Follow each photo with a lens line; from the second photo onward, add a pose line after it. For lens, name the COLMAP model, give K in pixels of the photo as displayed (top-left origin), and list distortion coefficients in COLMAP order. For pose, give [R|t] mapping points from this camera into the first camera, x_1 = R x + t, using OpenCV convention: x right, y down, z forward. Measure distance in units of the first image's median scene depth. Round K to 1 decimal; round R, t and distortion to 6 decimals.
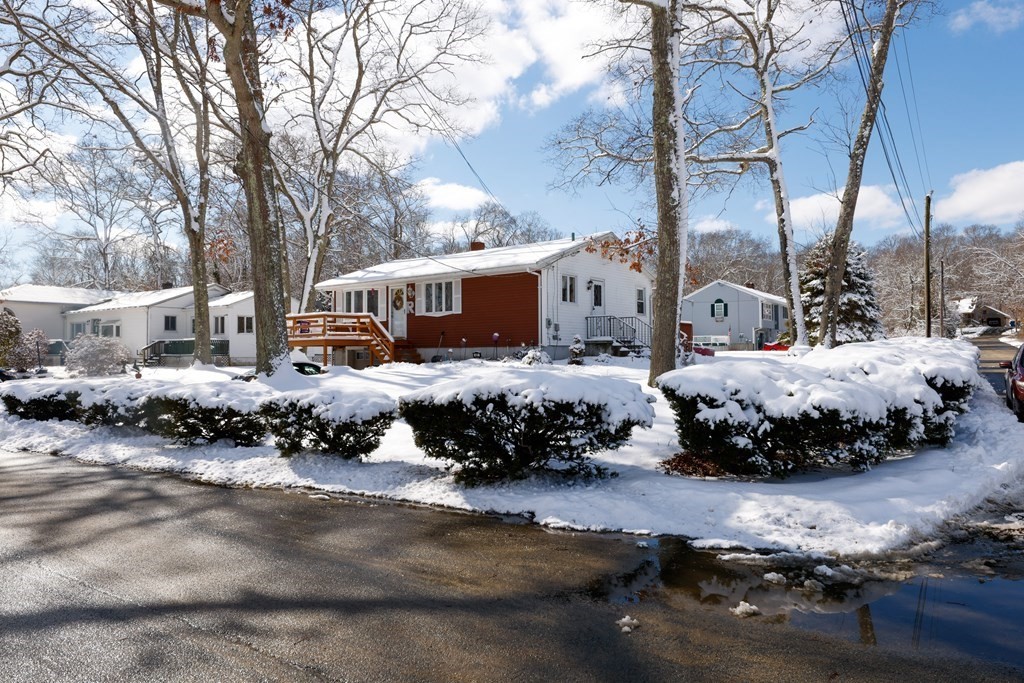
lens RADIAL K [[667.9, 0, 514.7], [0, 667.9, 345.1], [0, 0, 1]] dist [-0.001748, 0.006223]
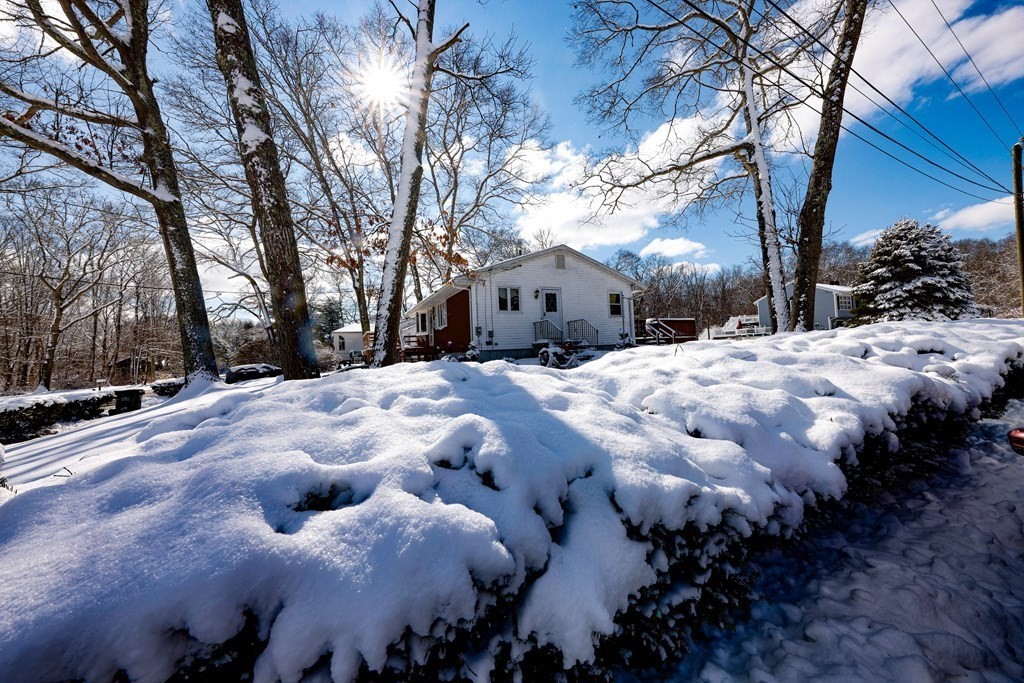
lens RADIAL K [[359.5, 0, 507.7], [0, 359.5, 343.5], [0, 0, 1]] dist [0.000550, -0.000228]
pose [[0.892364, -0.043584, -0.449207, 0.314705], [0.045934, 0.998928, -0.005671, -0.005019], [0.448973, -0.015573, 0.893410, 0.406443]]
